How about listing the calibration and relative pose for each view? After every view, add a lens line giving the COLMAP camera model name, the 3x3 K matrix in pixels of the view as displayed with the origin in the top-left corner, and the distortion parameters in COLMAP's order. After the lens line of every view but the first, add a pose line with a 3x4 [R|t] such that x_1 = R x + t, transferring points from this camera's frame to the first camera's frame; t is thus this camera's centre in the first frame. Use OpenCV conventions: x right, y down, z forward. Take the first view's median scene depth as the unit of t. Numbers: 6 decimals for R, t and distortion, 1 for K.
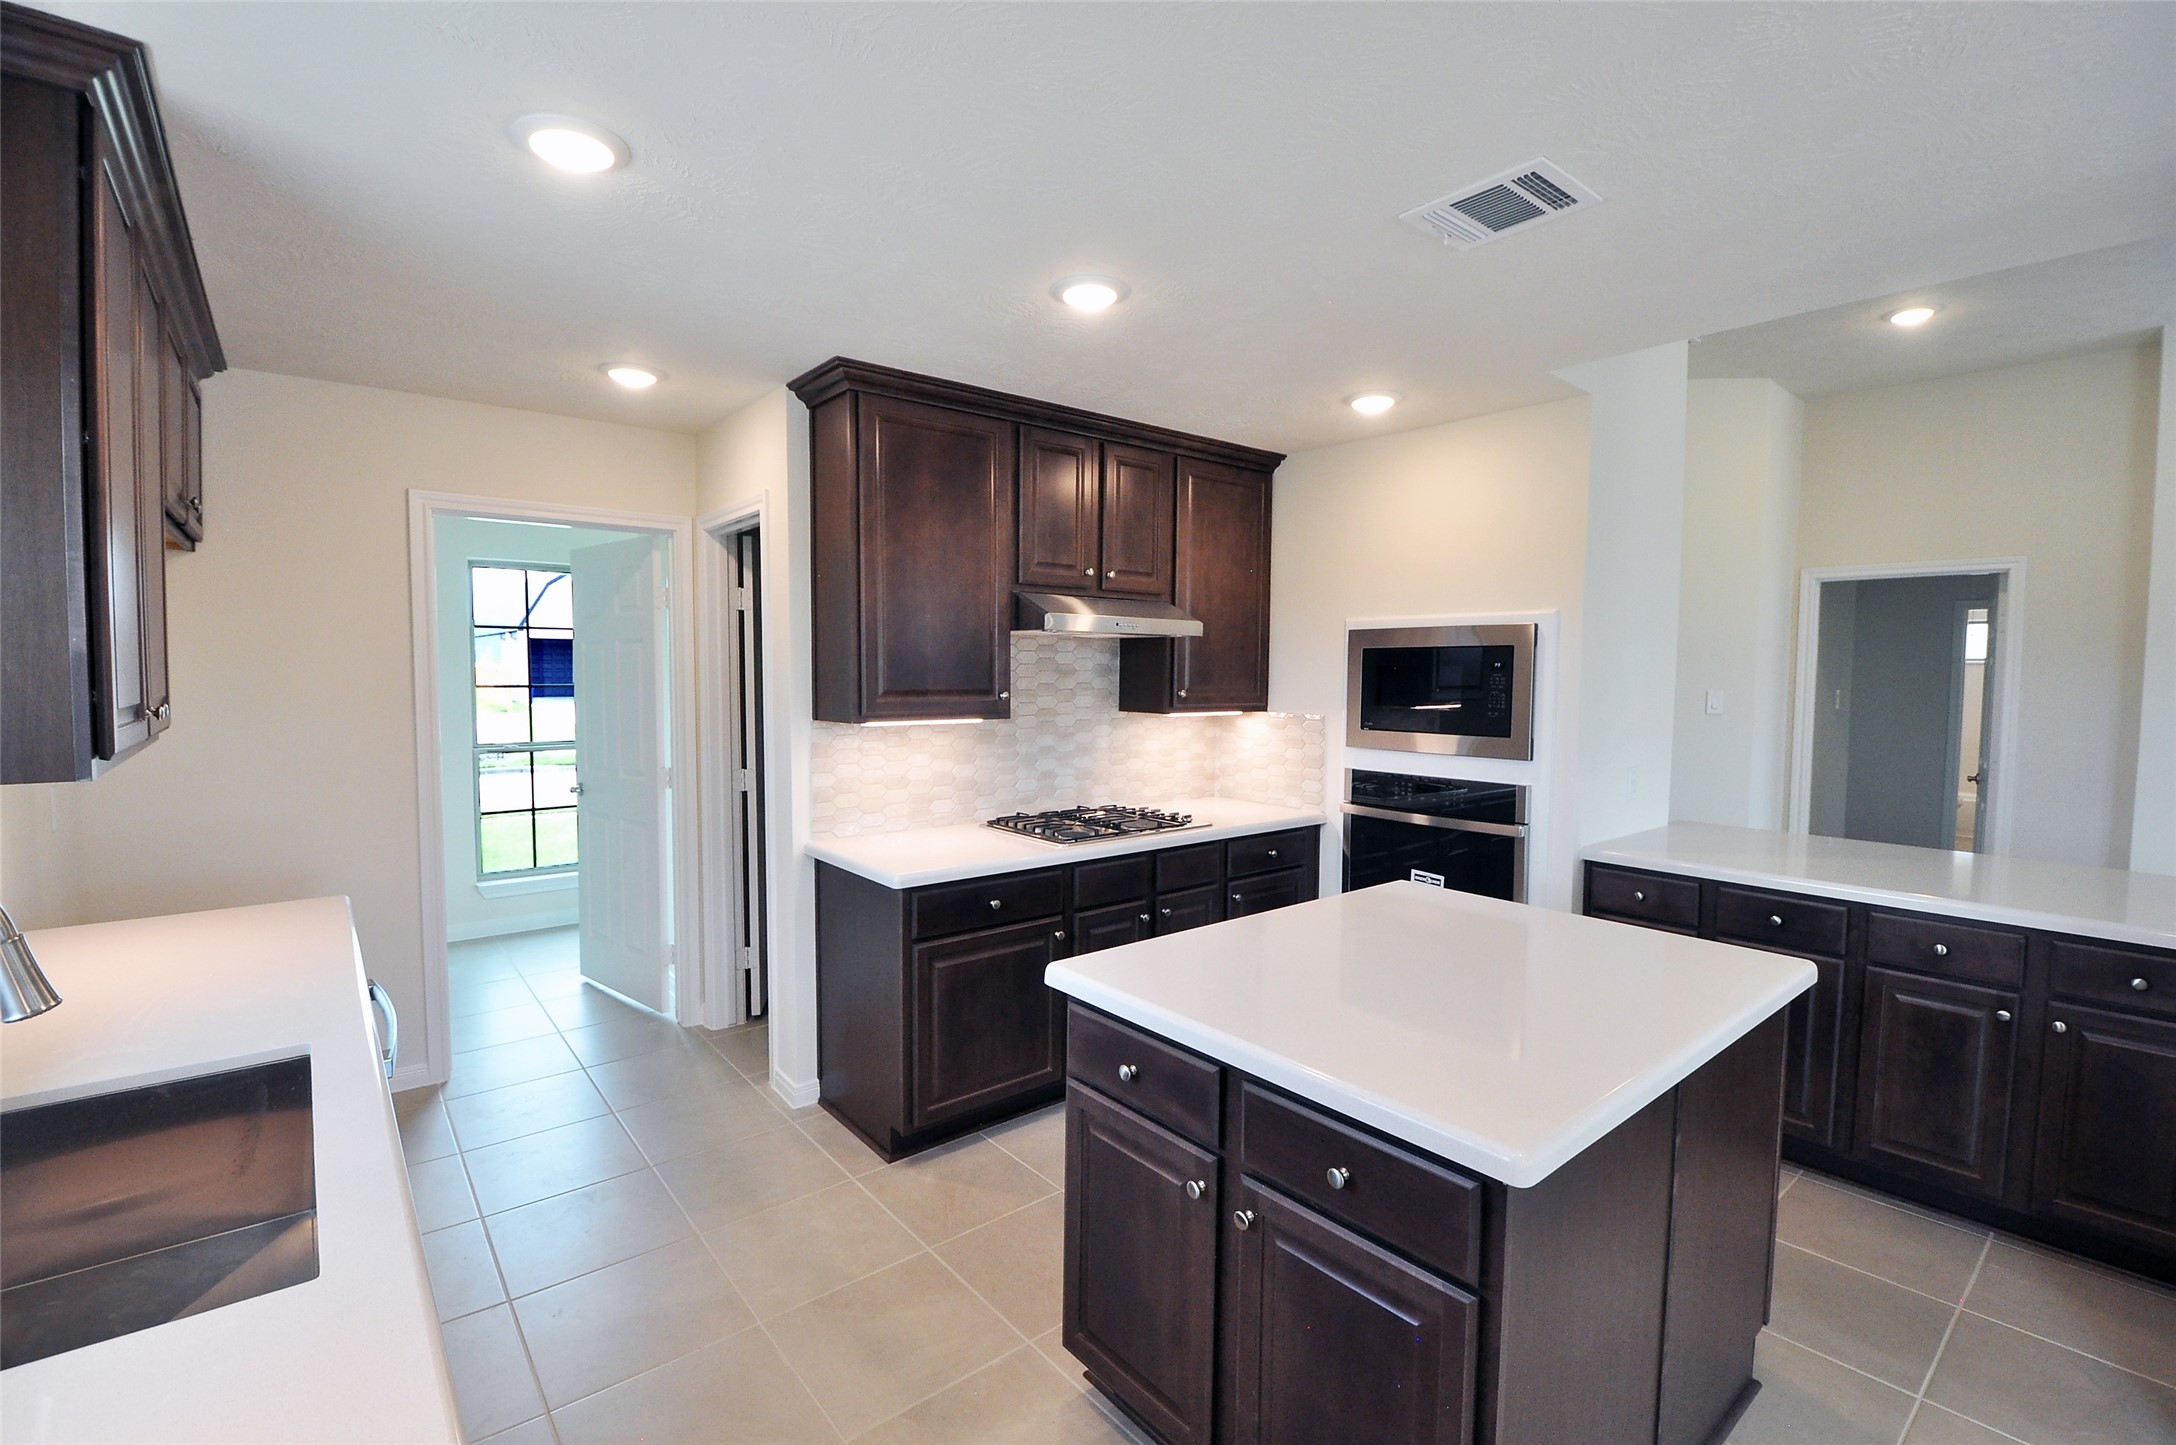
lens RADIAL K [[976.0, 0, 1094.9], [0, 976.0, 731.5], [0, 0, 1]] dist [0.000779, -0.007919]
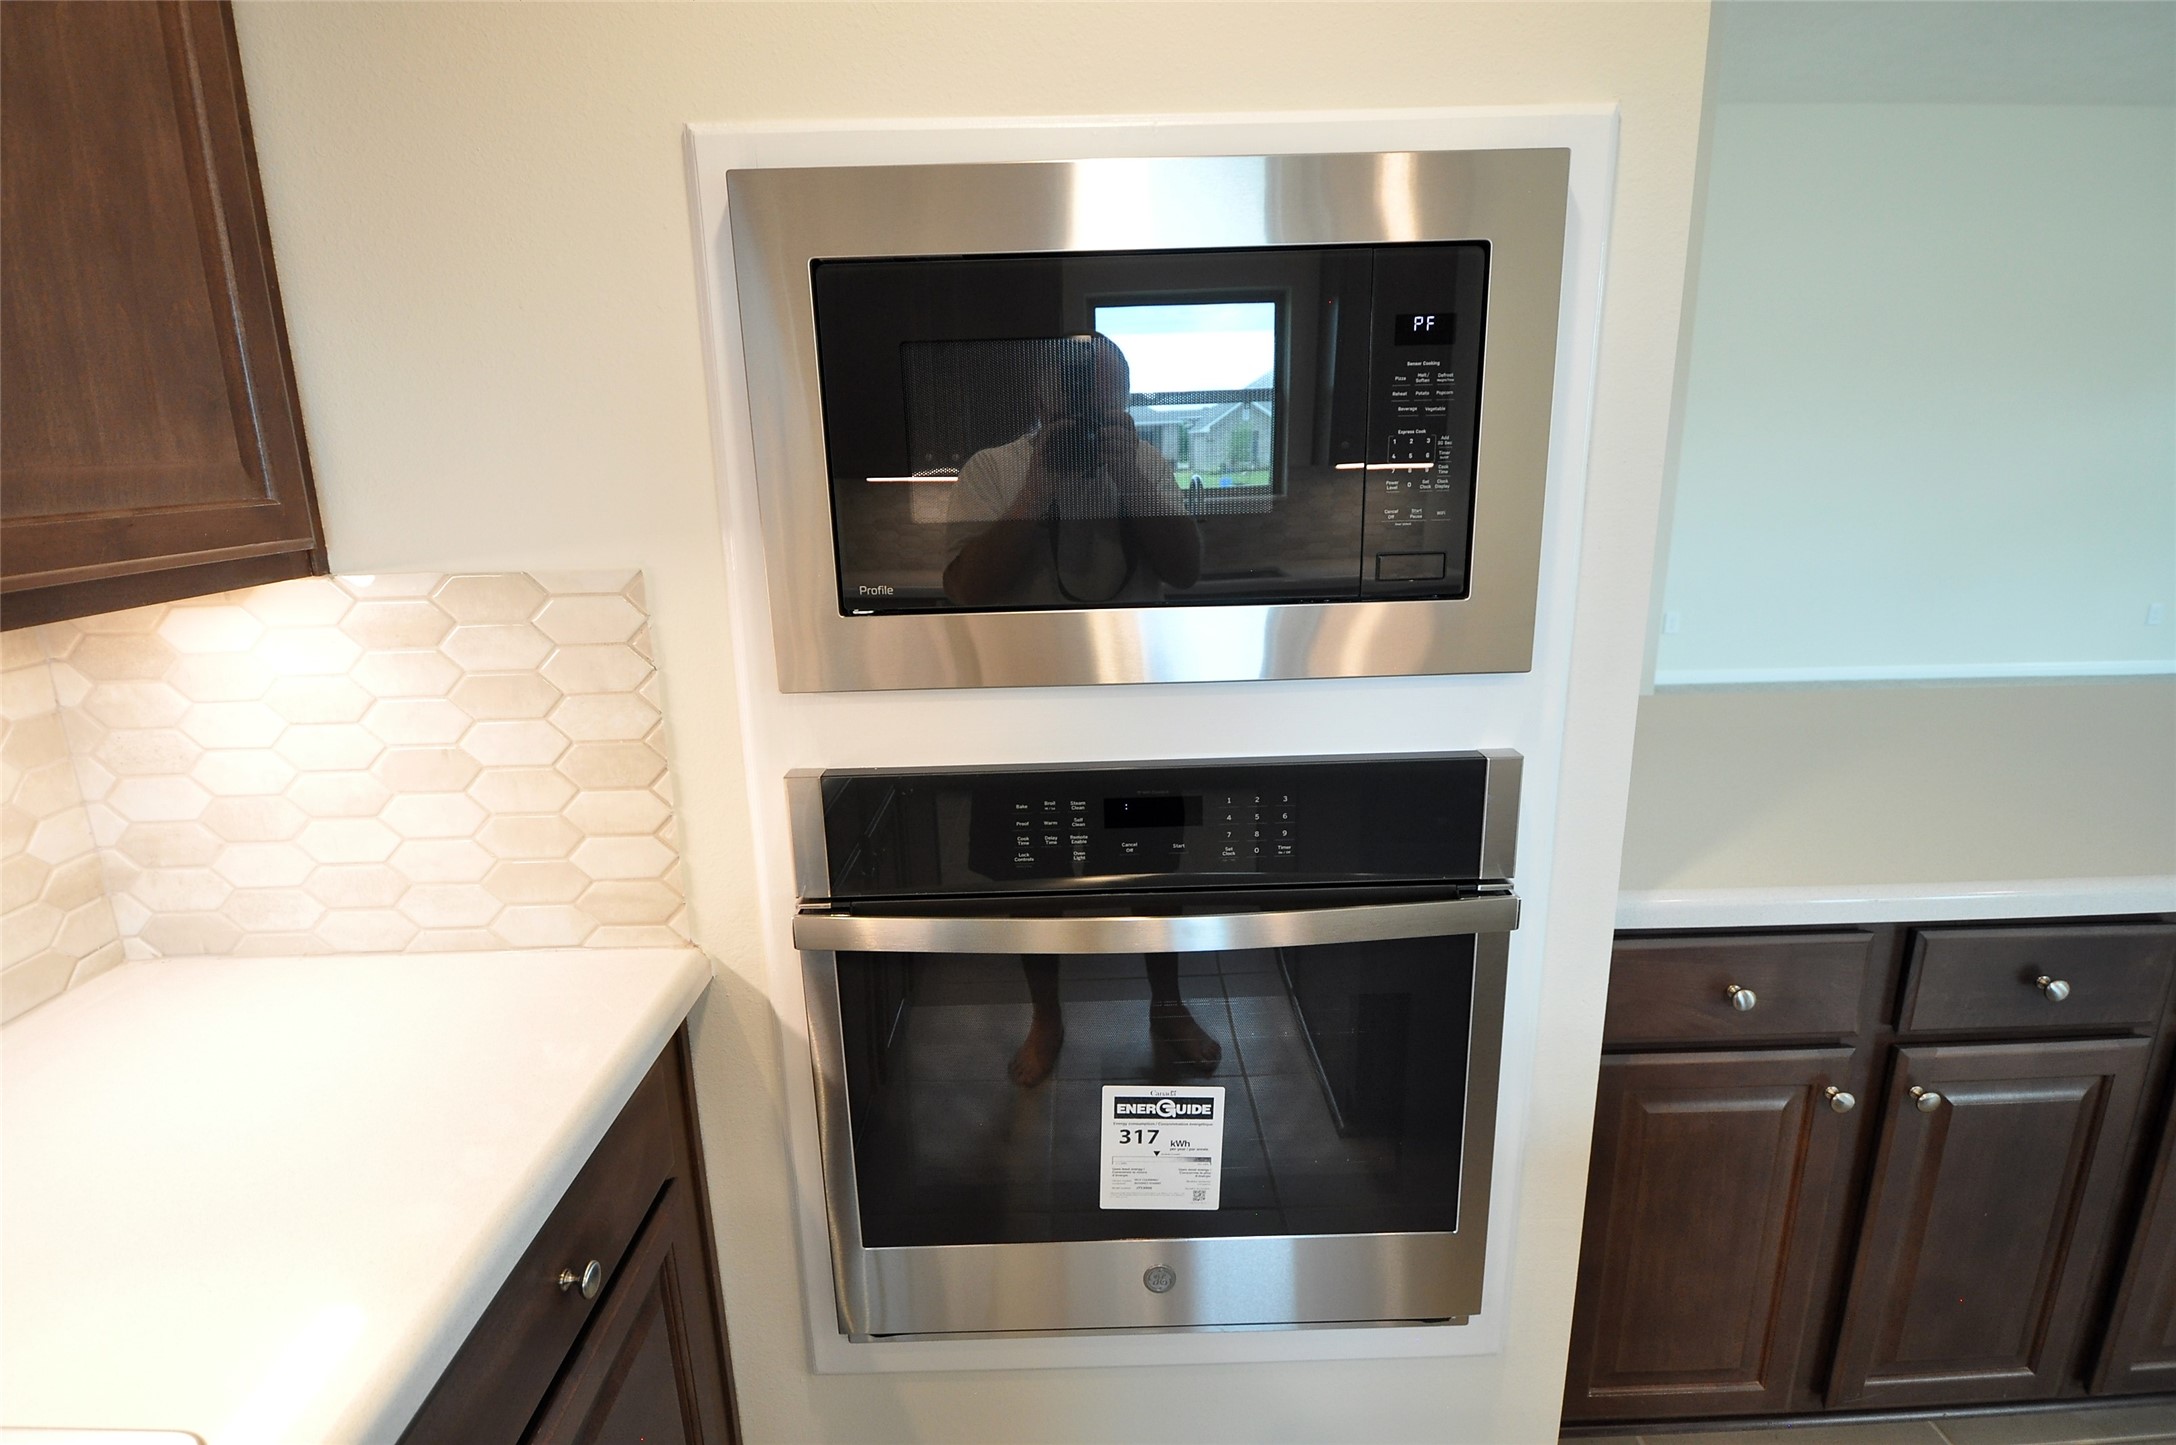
lens RADIAL K [[1114.8, 0, 1098.7], [0, 1114.8, 816.4], [0, 0, 1]] dist [-0.004263, -0.000856]
pose [[0.624432, -0.226754, 0.747441, 0.093178], [0.075954, 0.970026, 0.230826, -0.013590], [-0.777378, -0.087364, 0.622938, 0.795422]]
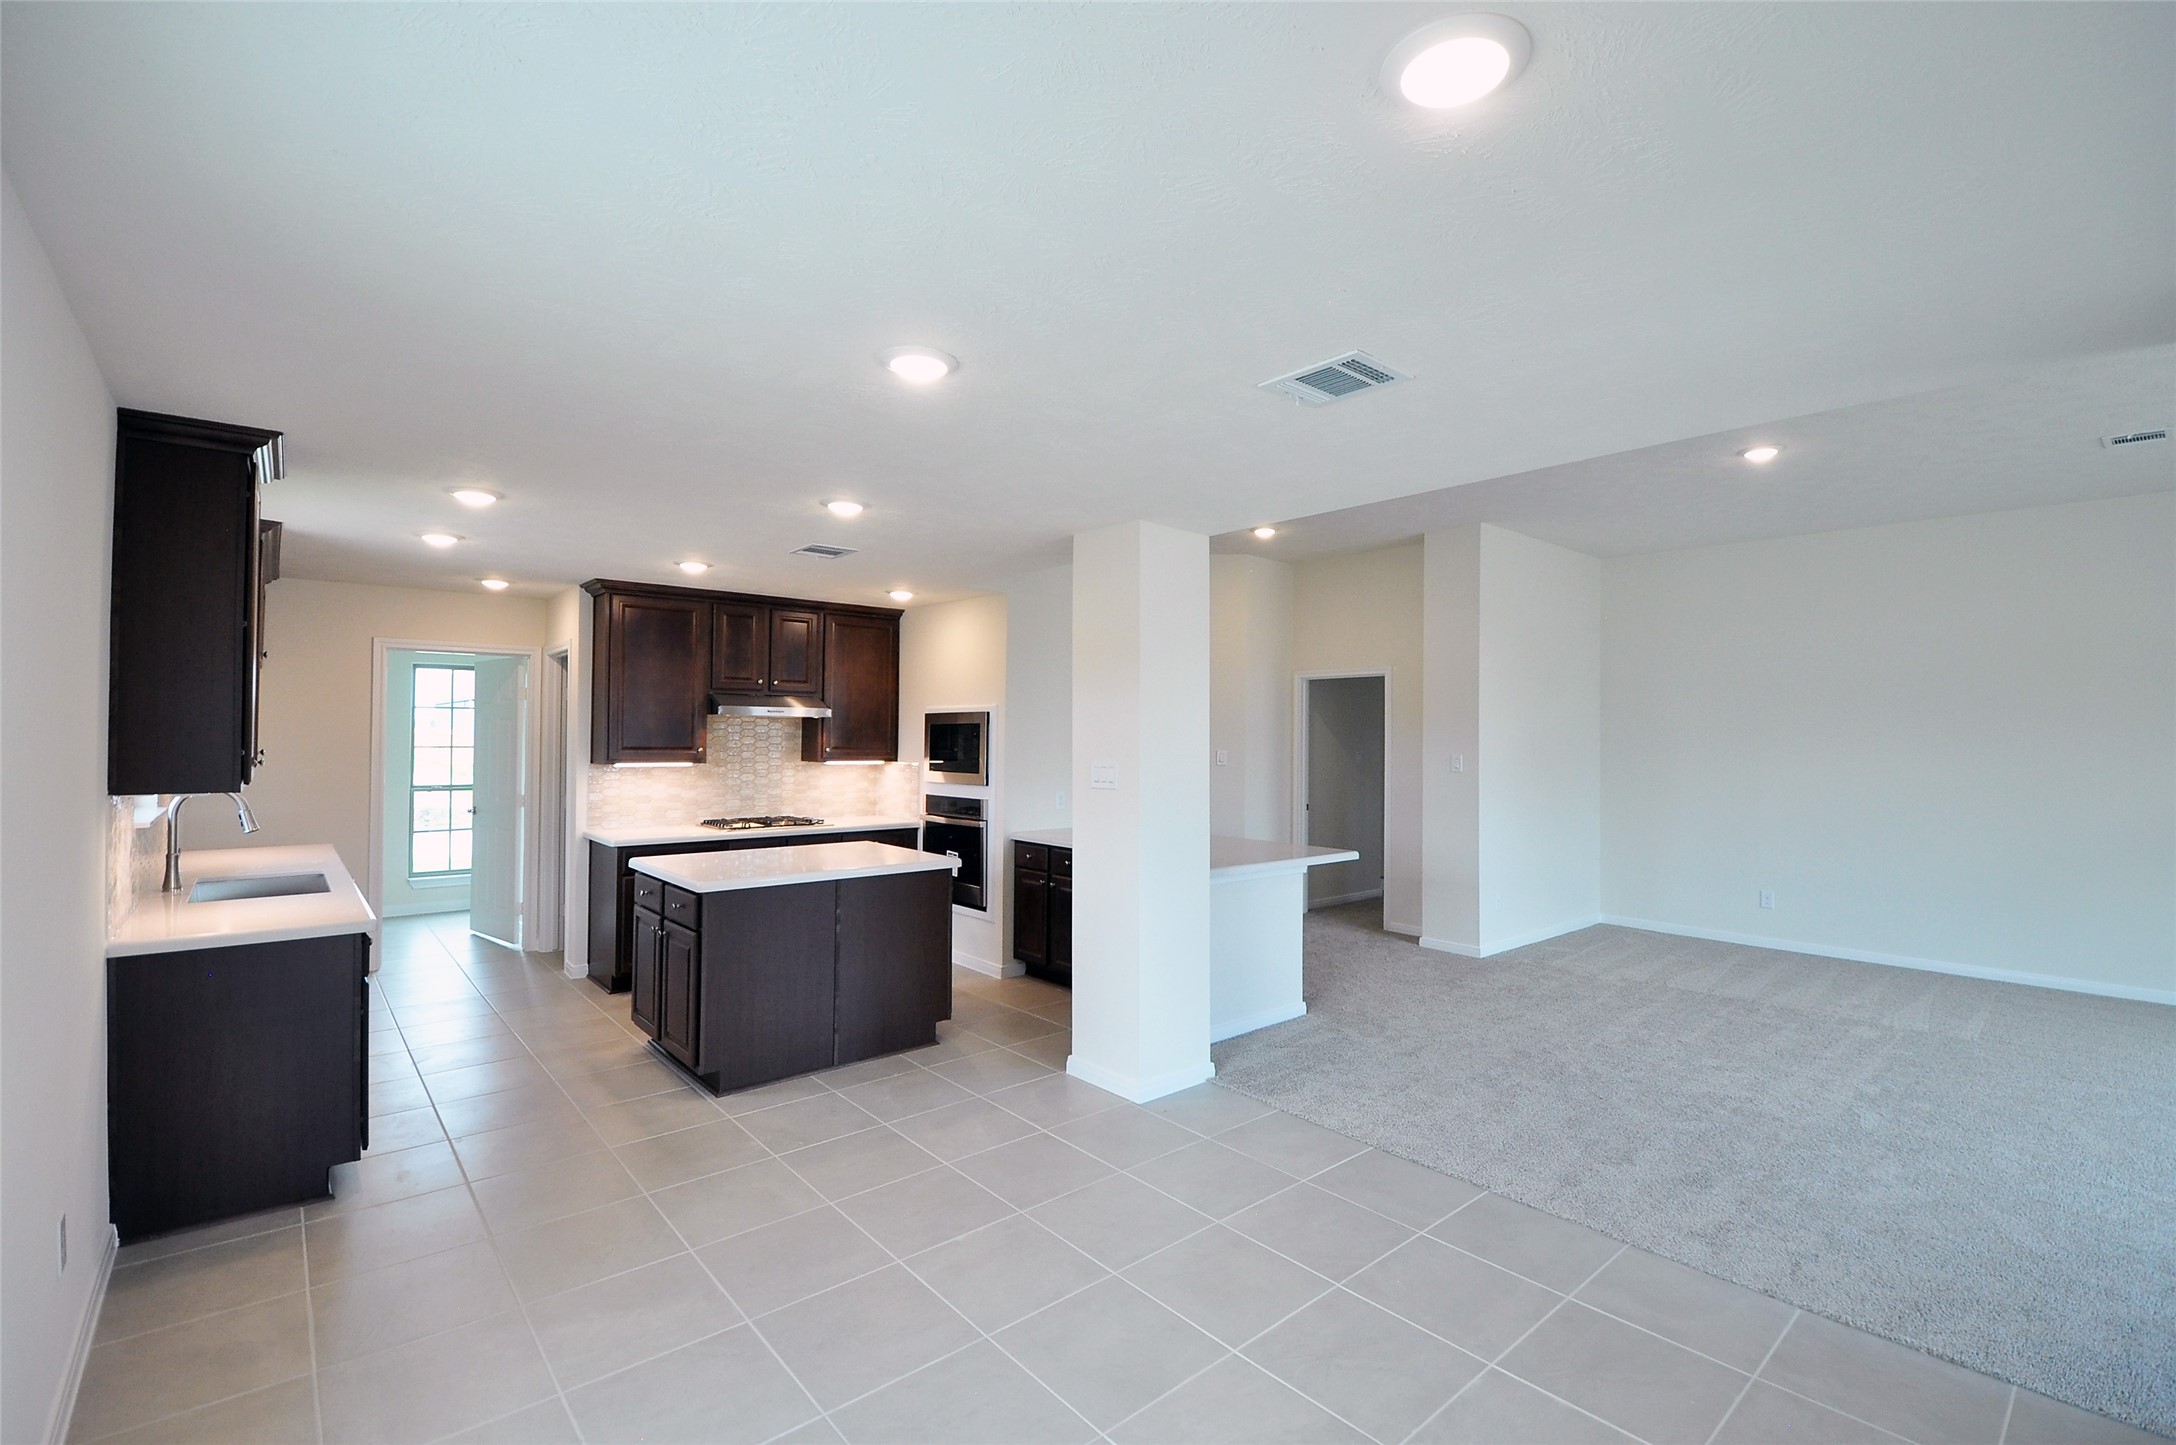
lens RADIAL K [[948.0, 0, 1088.0], [0, 948.0, 722.5], [0, 0, 1]] dist [0.001439, -0.016178]
pose [[0.999379, 0.000755, 0.035232, 0.509978], [0.001997, 0.996952, -0.077995, 0.045701], [-0.035183, 0.078017, 0.996331, -0.710271]]
